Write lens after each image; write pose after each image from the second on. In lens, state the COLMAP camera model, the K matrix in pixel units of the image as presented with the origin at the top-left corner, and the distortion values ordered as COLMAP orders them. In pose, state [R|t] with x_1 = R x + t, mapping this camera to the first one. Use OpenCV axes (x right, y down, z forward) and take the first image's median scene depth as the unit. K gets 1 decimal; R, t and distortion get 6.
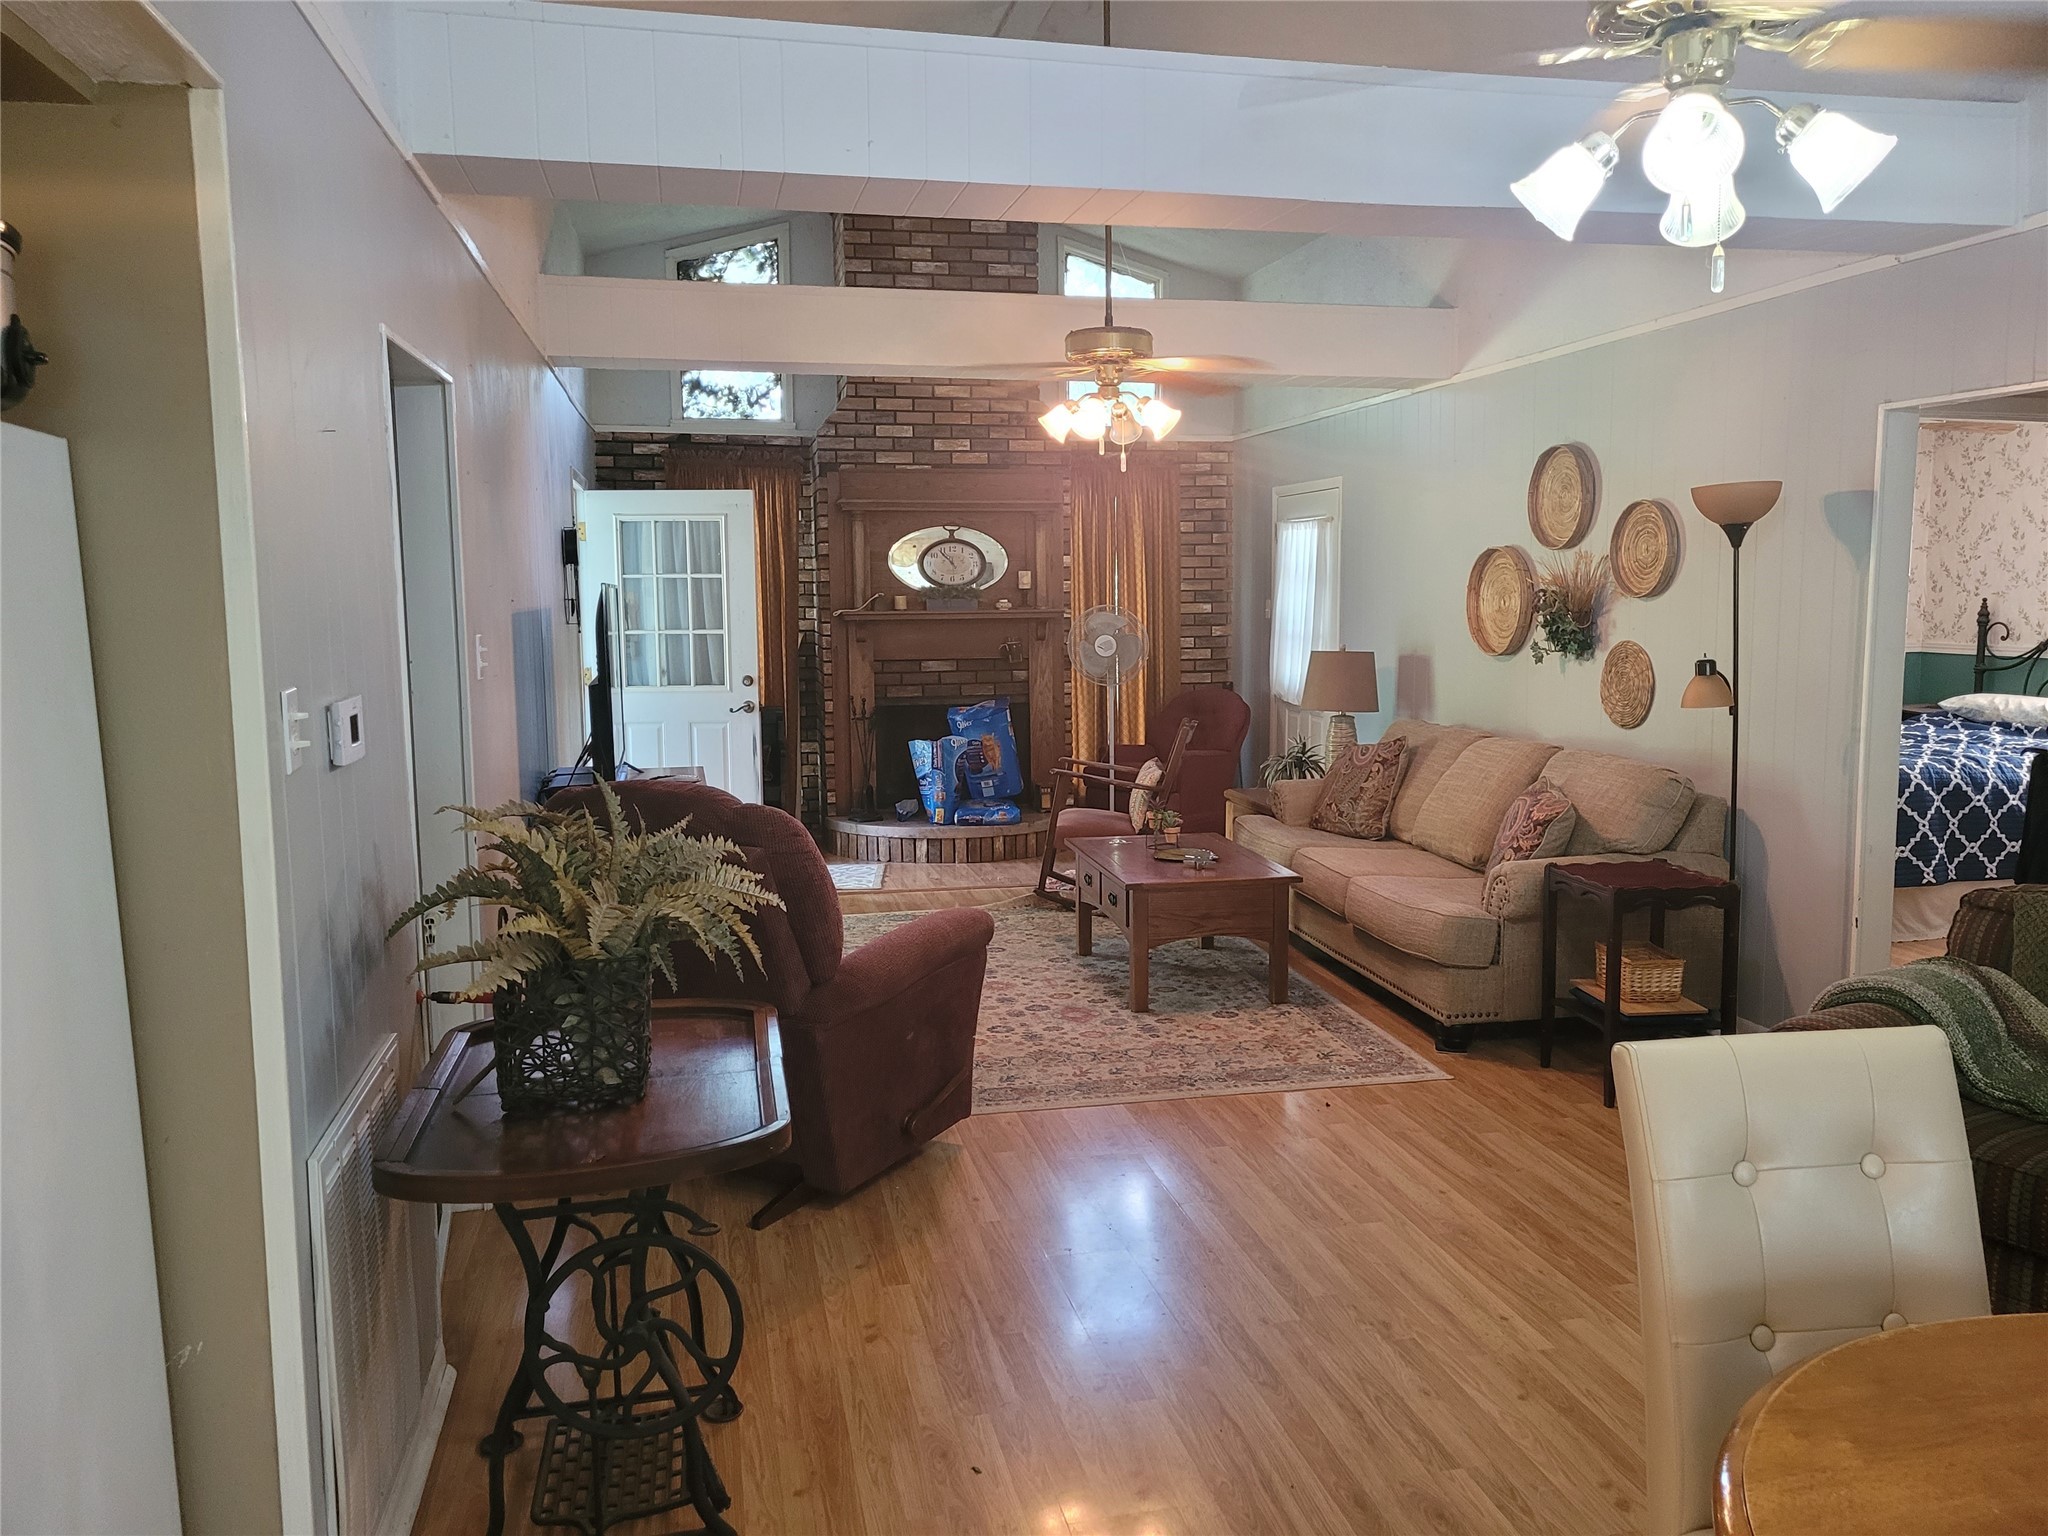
lens RADIAL K [[1529.1, 0, 1031.9], [0, 1529.1, 744.0], [0, 0, 1]] dist [0.037856, -0.020197]
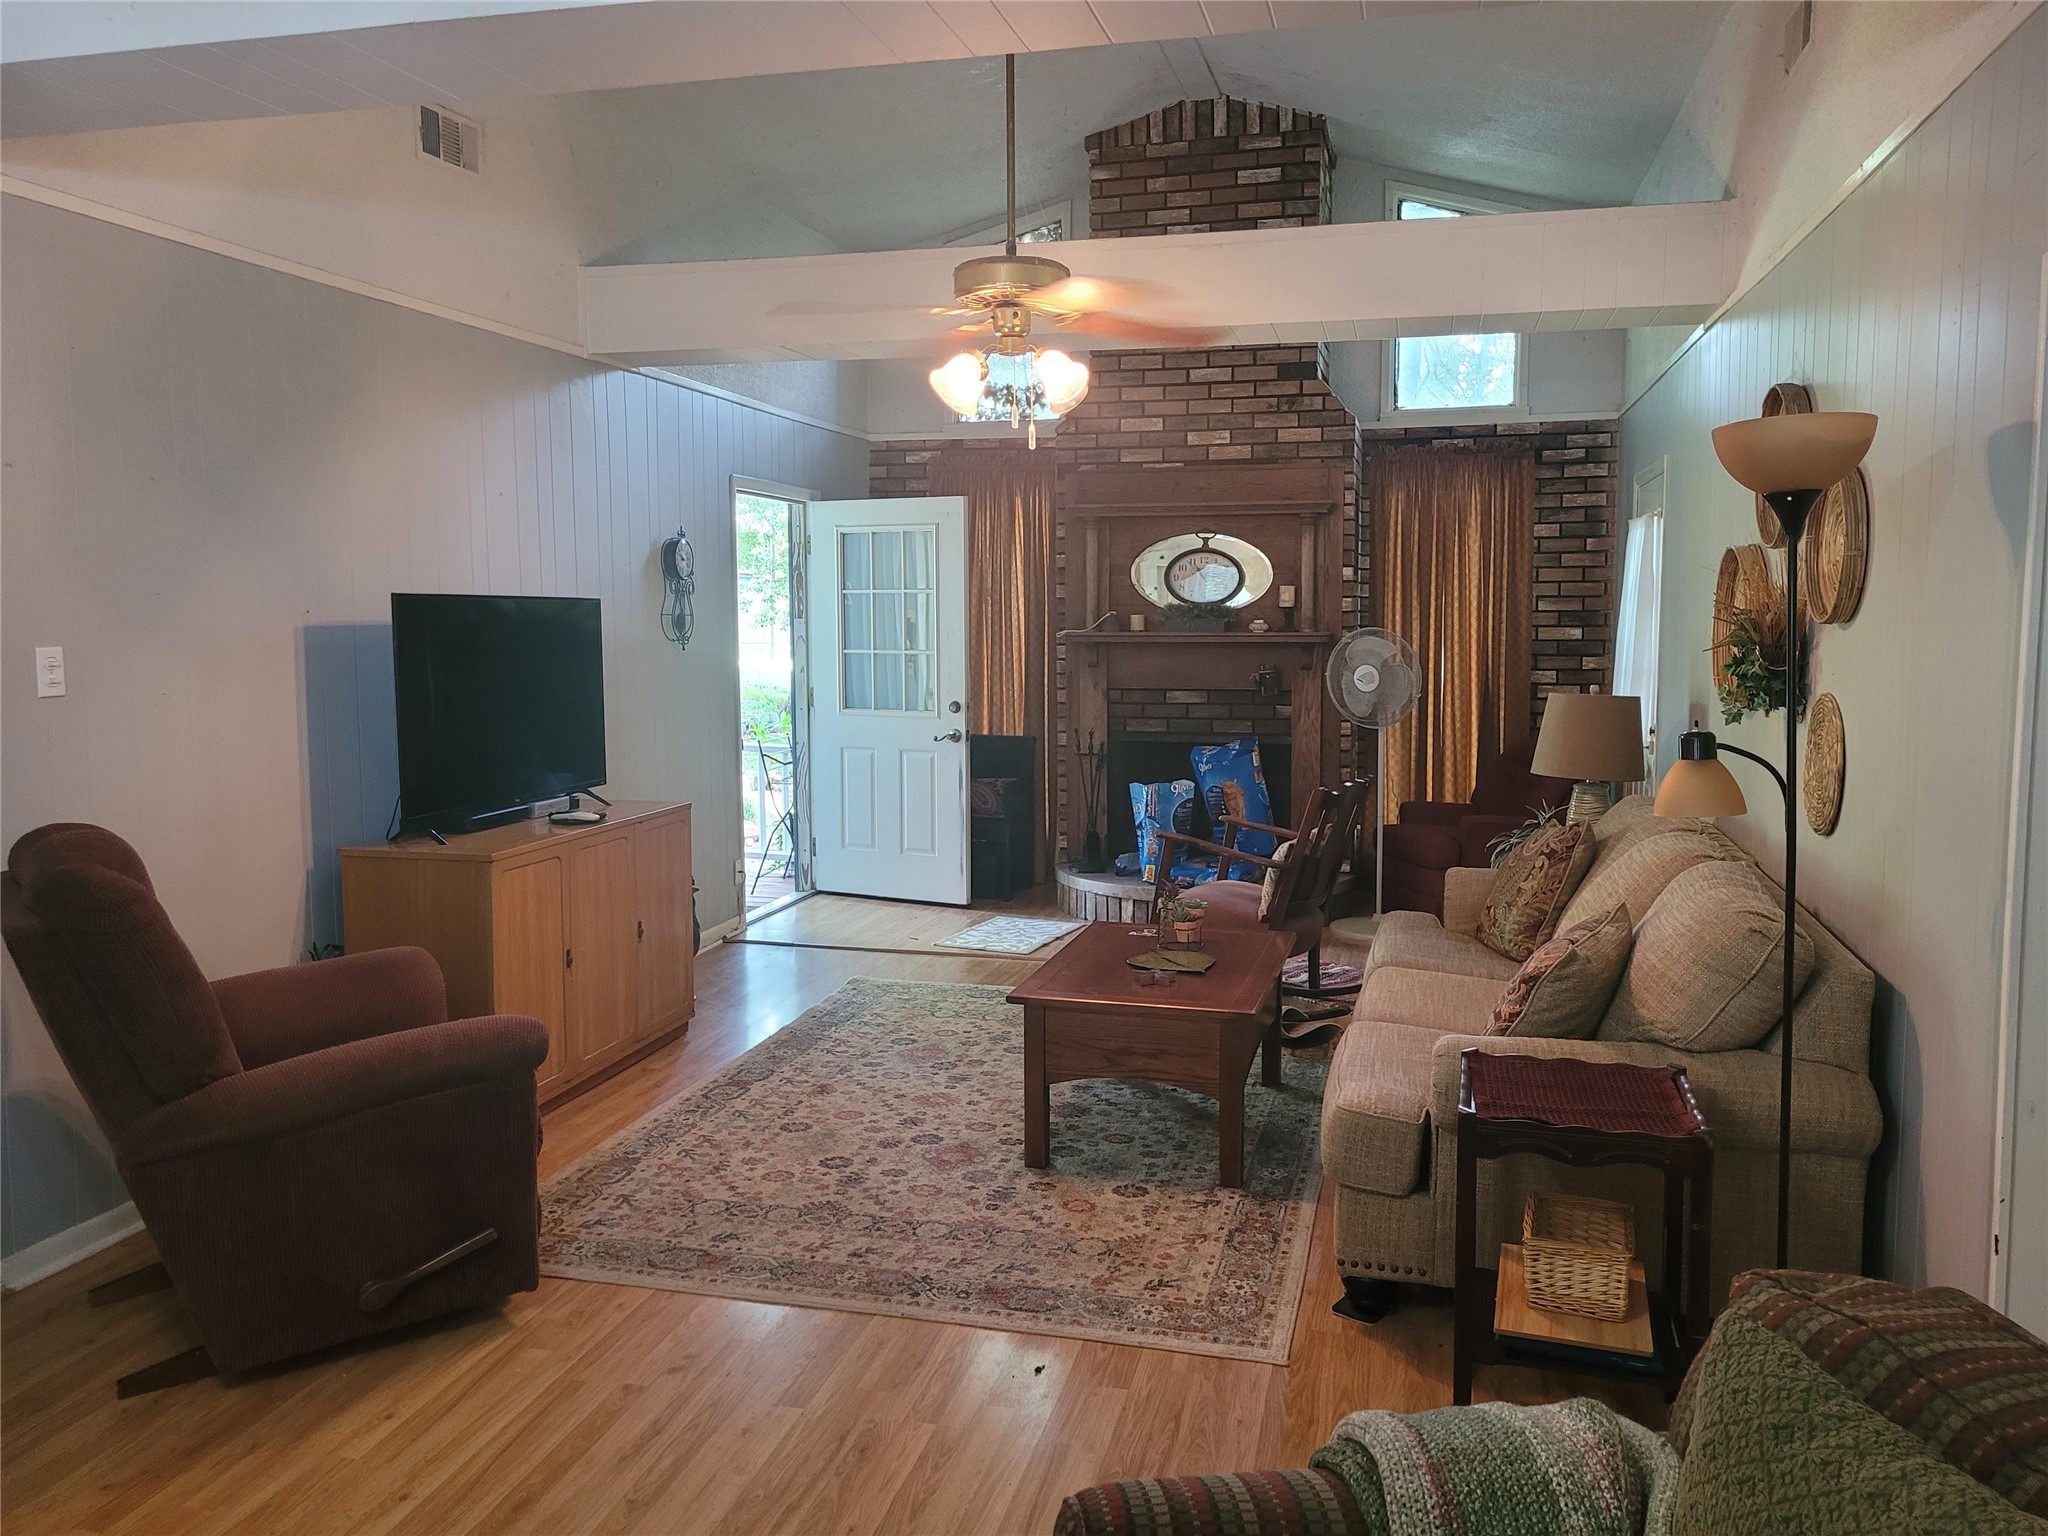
lens RADIAL K [[1529.1, 0, 1031.9], [0, 1529.1, 744.0], [0, 0, 1]] dist [0.037856, -0.020197]
pose [[0.895929, 0.045315, -0.441880, 0.255171], [-0.051465, 0.998673, -0.001933, -0.019873], [0.441206, 0.024473, 0.897072, 0.208388]]
